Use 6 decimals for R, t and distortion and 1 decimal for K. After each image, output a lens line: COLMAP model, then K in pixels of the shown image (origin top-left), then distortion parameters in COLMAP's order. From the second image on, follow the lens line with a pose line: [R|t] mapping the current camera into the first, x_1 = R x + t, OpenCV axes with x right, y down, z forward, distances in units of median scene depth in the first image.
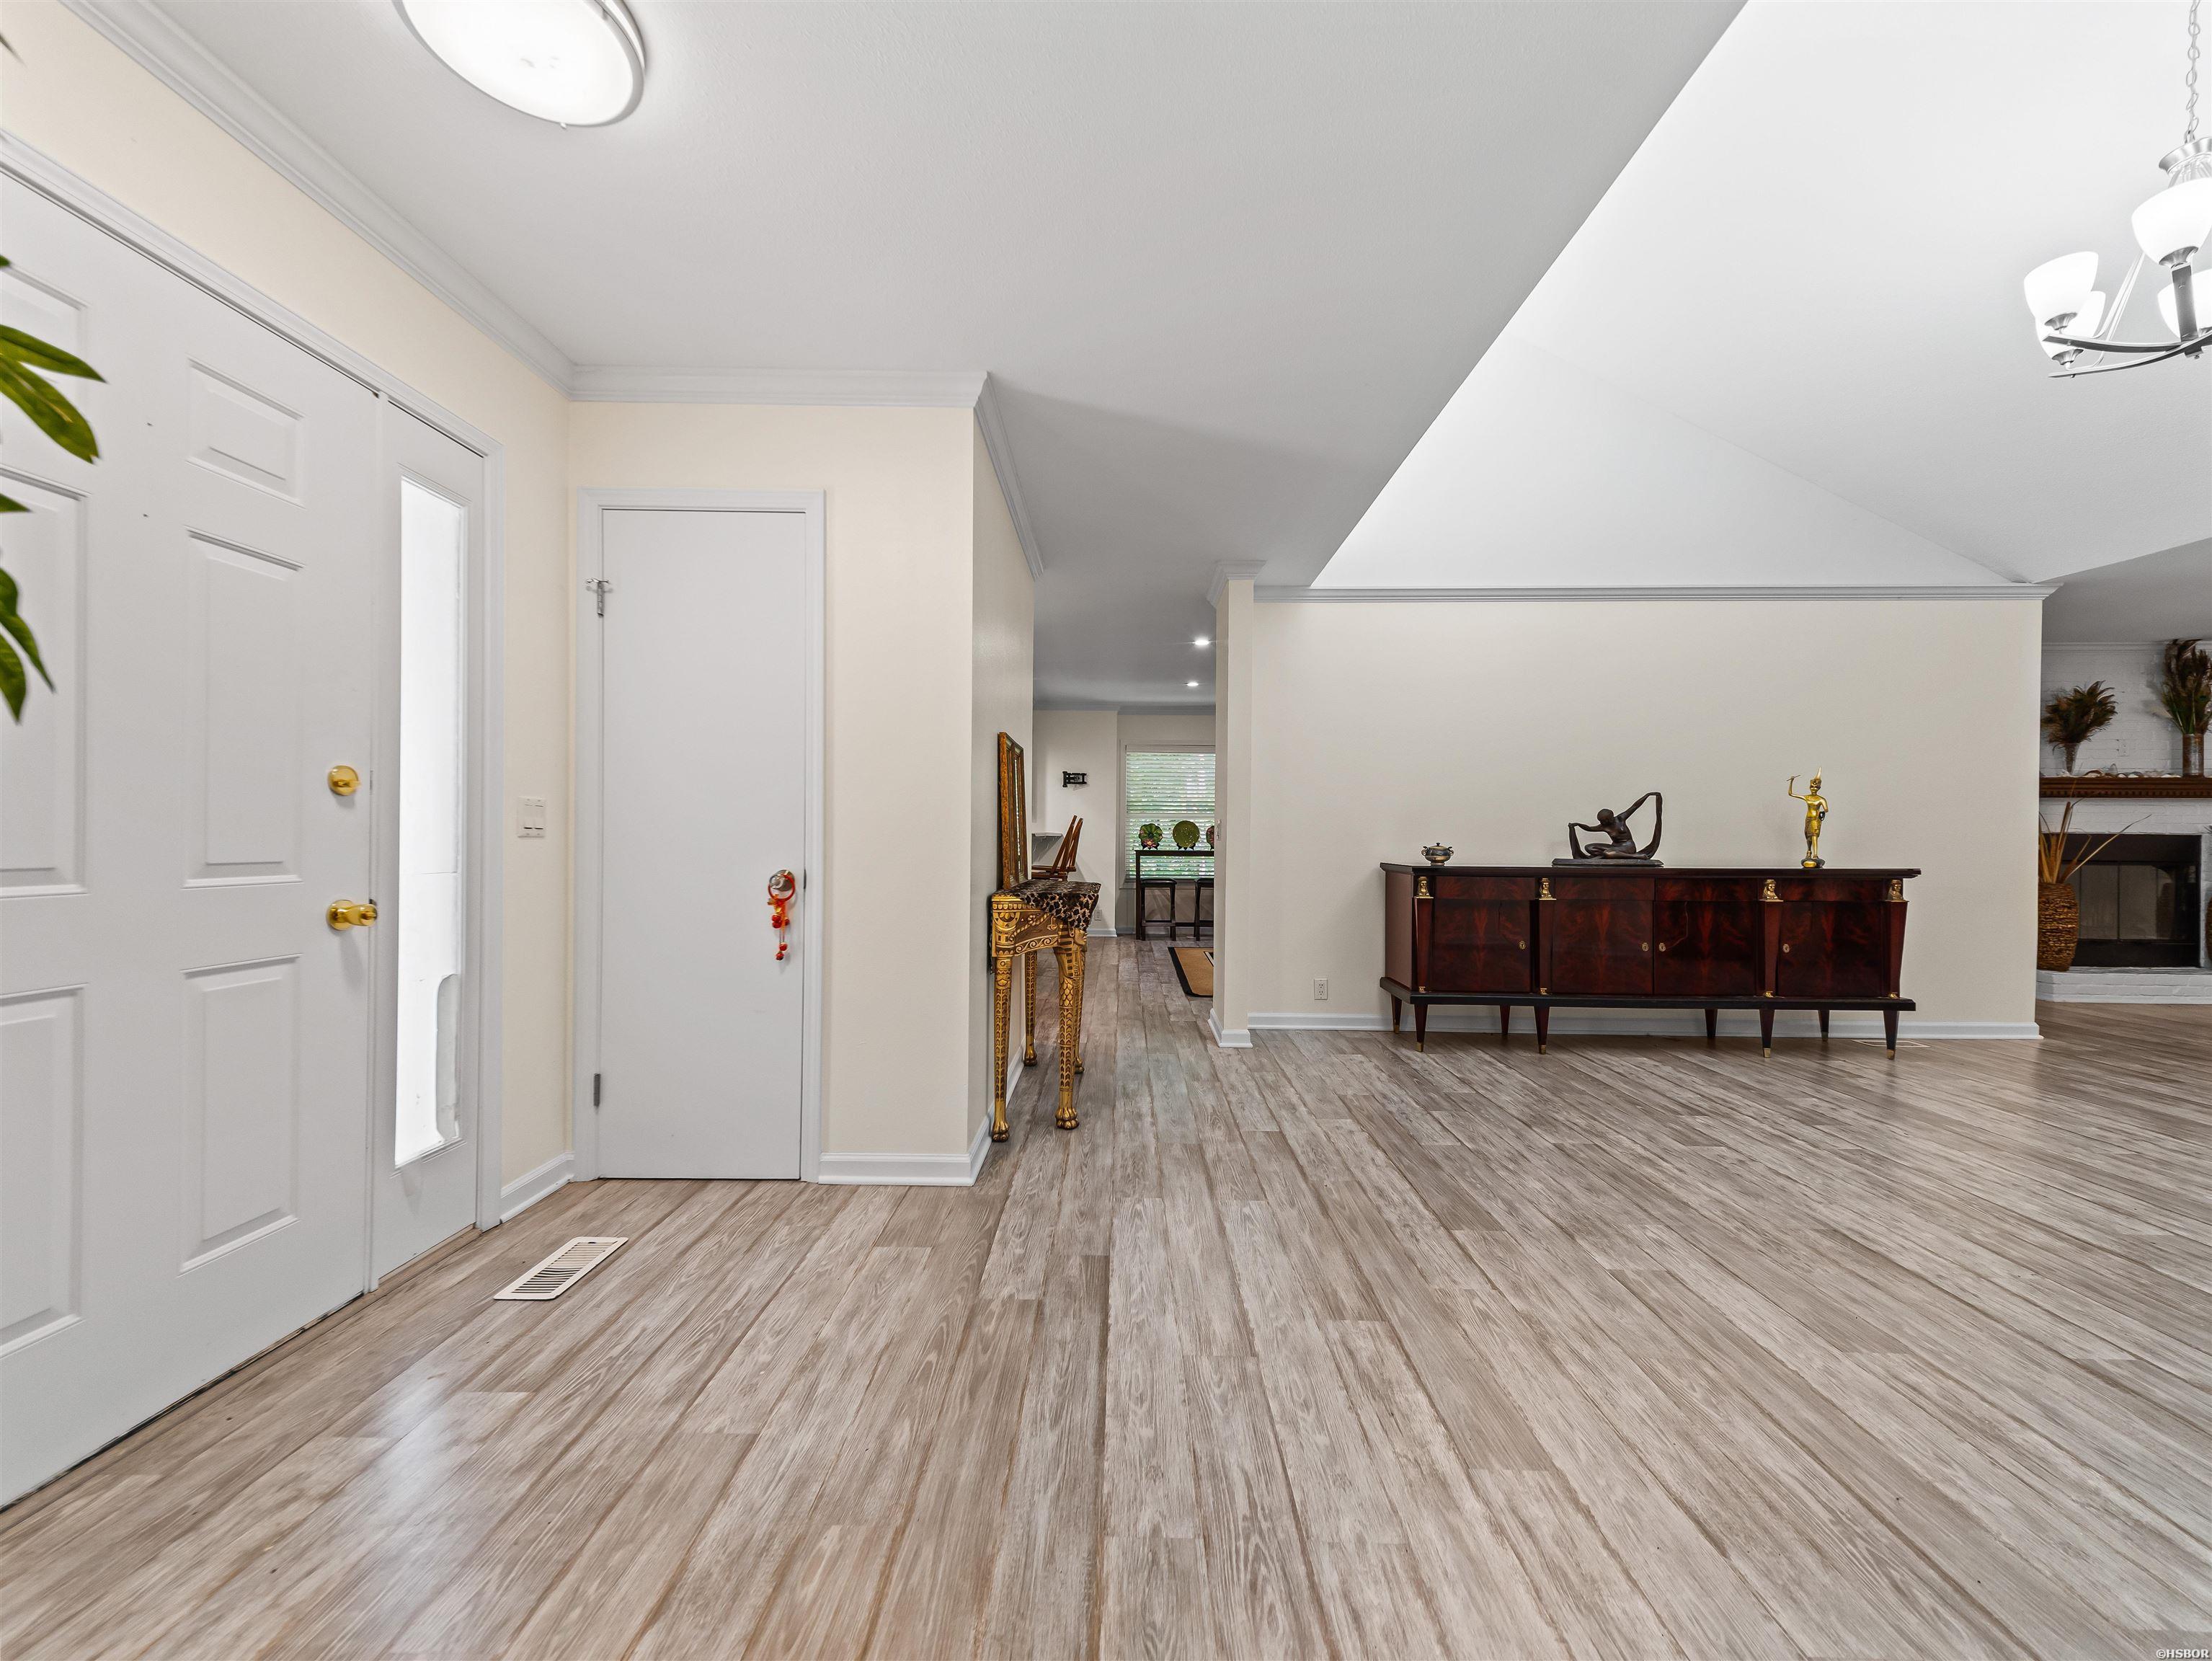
lens RADIAL K [[860.5, 0, 1105.3], [0, 860.5, 839.0], [0, 0, 1]] dist [0.040190, -0.013203]
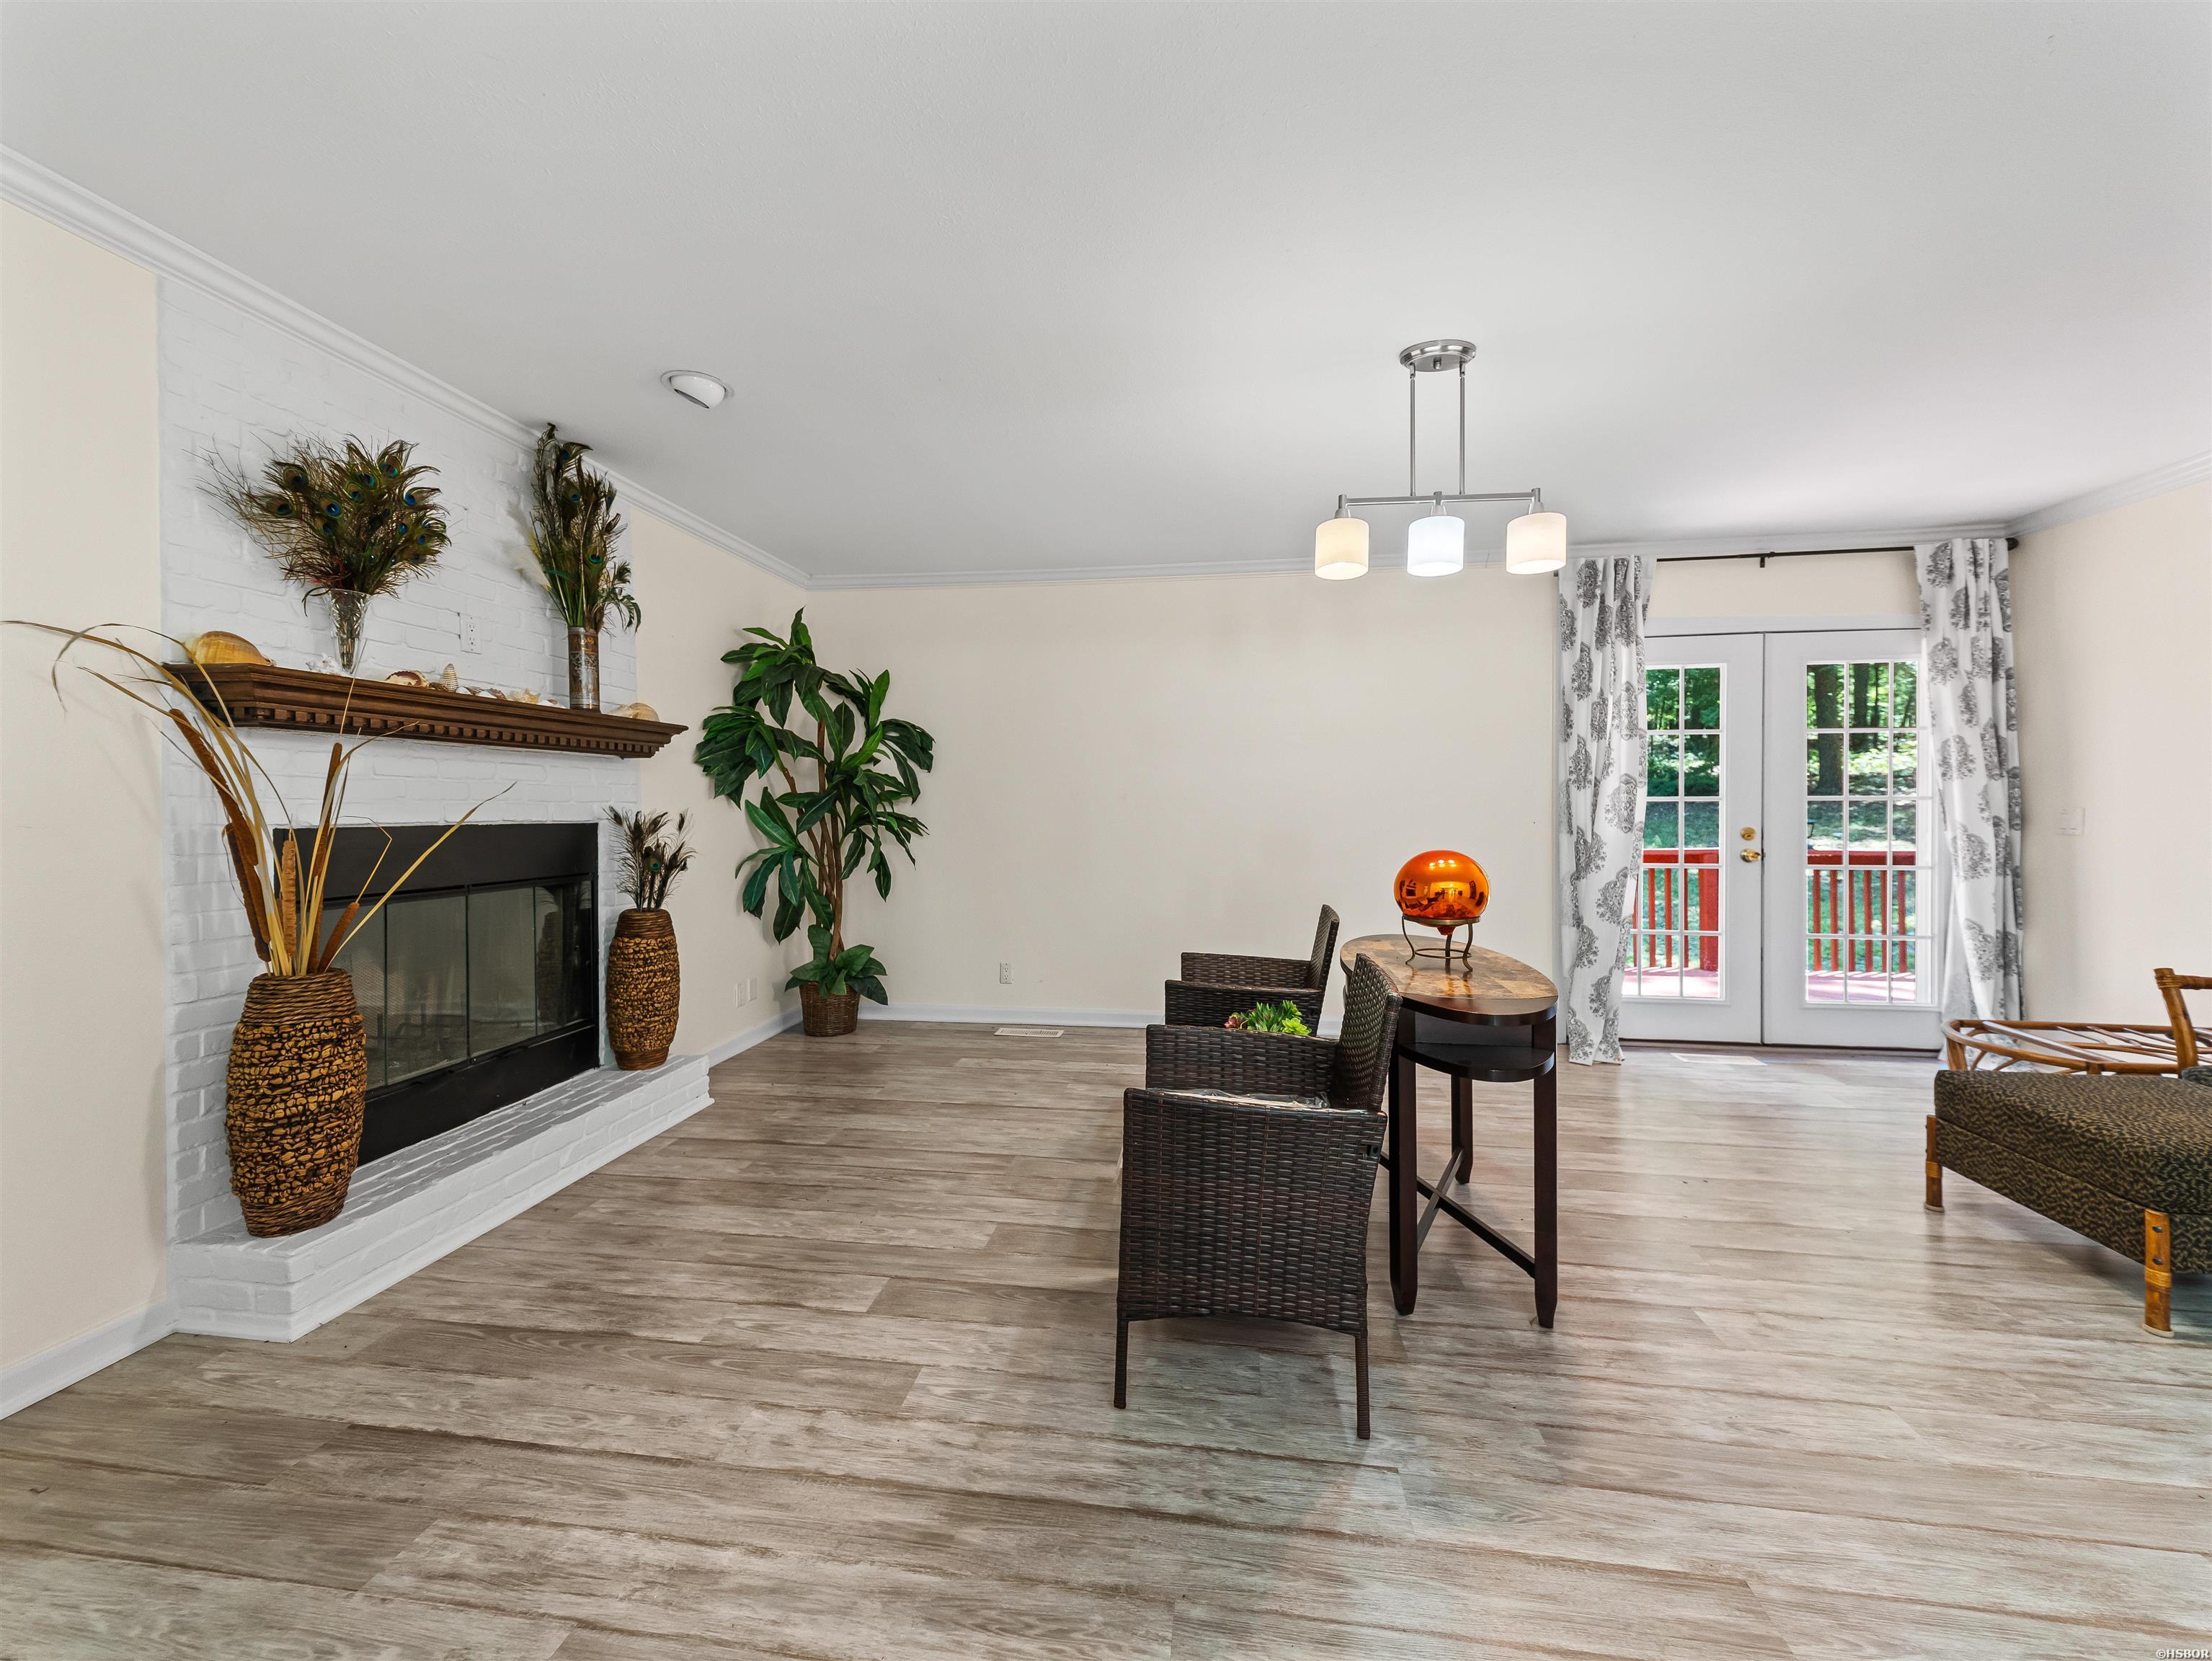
lens RADIAL K [[841.9, 0, 1117.6], [0, 841.9, 816.9], [0, 0, 1]] dist [0.034246, -0.012354]
pose [[0.109549, -0.021502, 0.993749, 1.028290], [0.005180, 0.999765, 0.021061, -0.022788], [-0.993968, 0.002840, 0.109635, 0.855766]]
